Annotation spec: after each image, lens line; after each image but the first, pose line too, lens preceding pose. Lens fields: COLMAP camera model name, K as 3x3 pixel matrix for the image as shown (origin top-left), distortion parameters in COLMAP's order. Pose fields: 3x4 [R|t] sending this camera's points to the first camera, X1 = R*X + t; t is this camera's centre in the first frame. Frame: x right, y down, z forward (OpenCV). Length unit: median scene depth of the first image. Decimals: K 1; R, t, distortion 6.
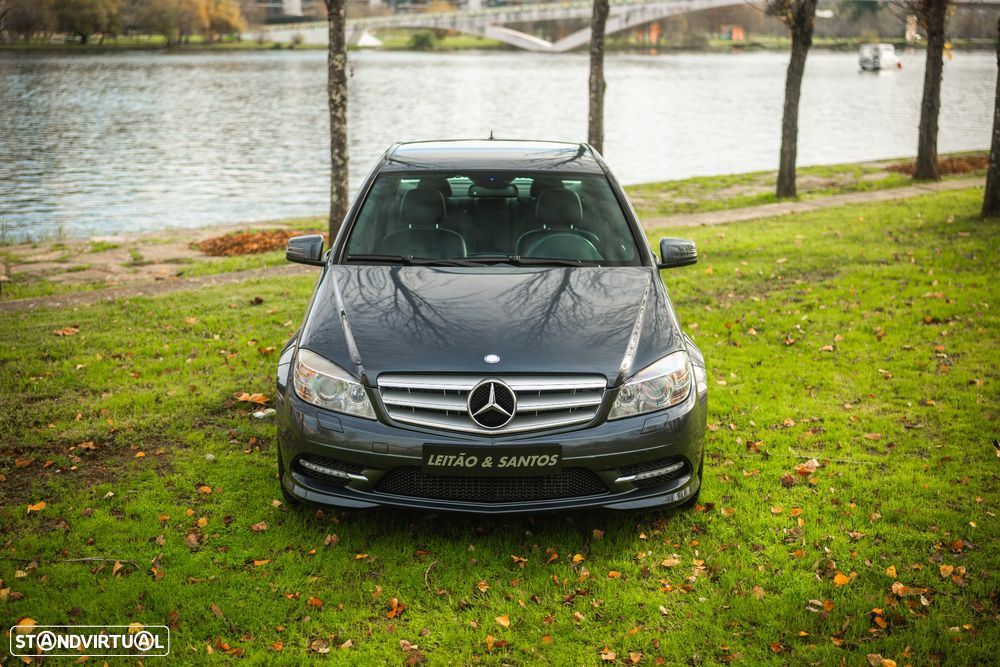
lens RADIAL K [[1380.2, 0, 500.0], [0, 1380.2, 333.5], [0, 0, 1]] dist [-0.028729, 0.114475]
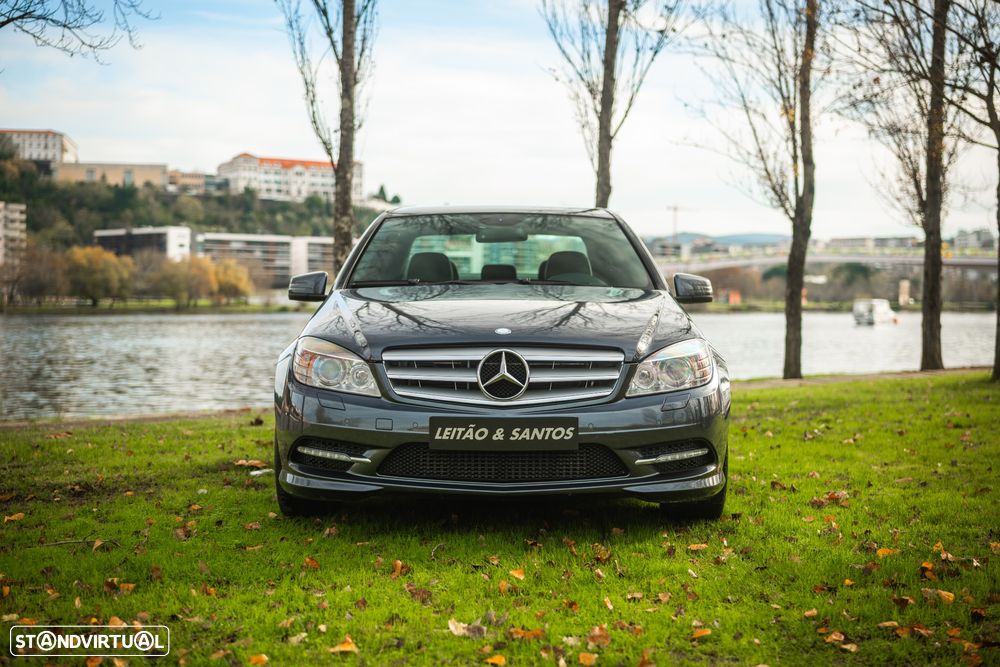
lens RADIAL K [[1380.2, 0, 500.0], [0, 1380.2, 333.5], [0, 0, 1]] dist [-0.028729, 0.114475]
pose [[0.999995, -0.002924, -0.001351, -0.005124], [0.002616, 0.982043, -0.188638, 0.152499], [0.001878, 0.188633, 0.982046, 0.051836]]
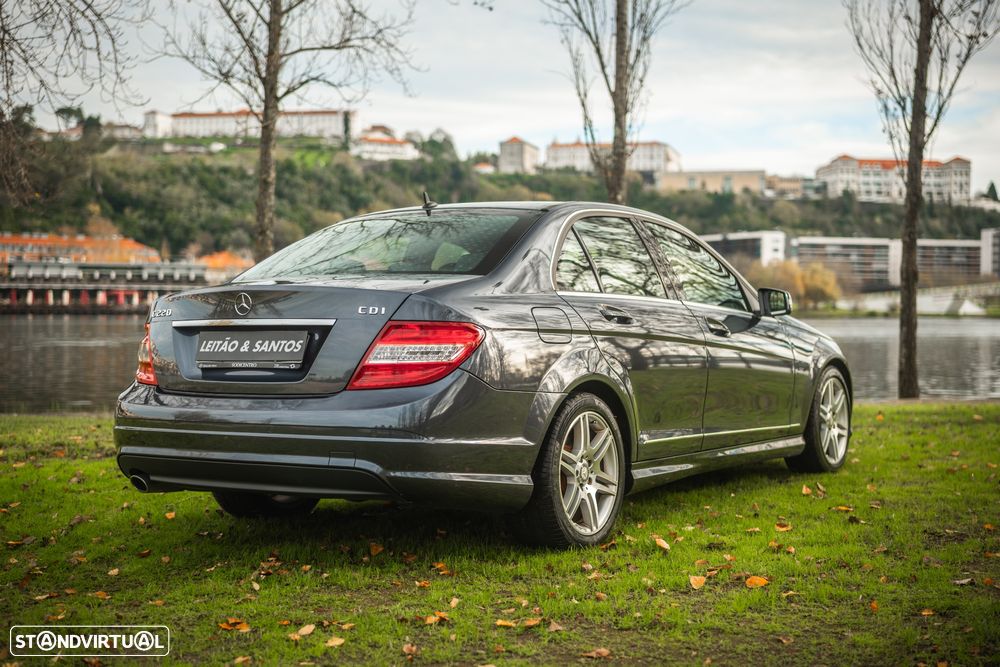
lens RADIAL K [[1378.6, 0, 490.6], [0, 1378.6, 331.9], [0, 0, 1]] dist [-0.014442, 0.062310]
pose [[0.907077, 0.008137, -0.420886, 0.547772], [-0.089347, 0.980755, -0.173597, 0.160567], [0.411373, 0.195071, 0.890348, -0.030065]]
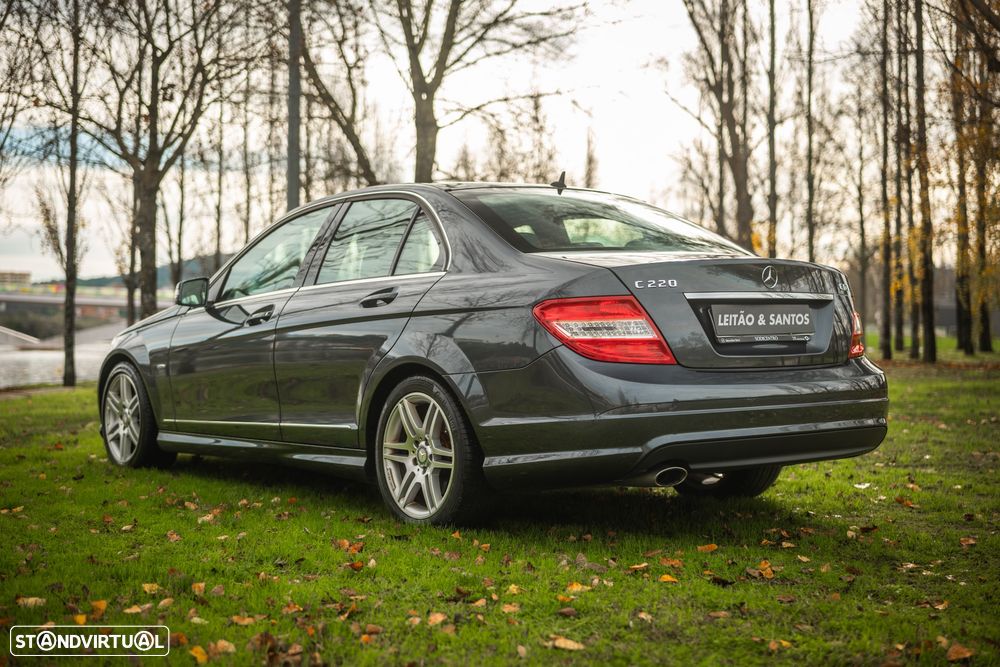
lens RADIAL K [[1380.2, 0, 500.0], [0, 1380.2, 333.5], [0, 0, 1]] dist [-0.028729, 0.114475]
pose [[0.698923, 0.002166, 0.715194, -0.481811], [0.147516, 0.978056, -0.147122, 0.146391], [-0.699818, 0.208329, 0.683266, 0.169292]]
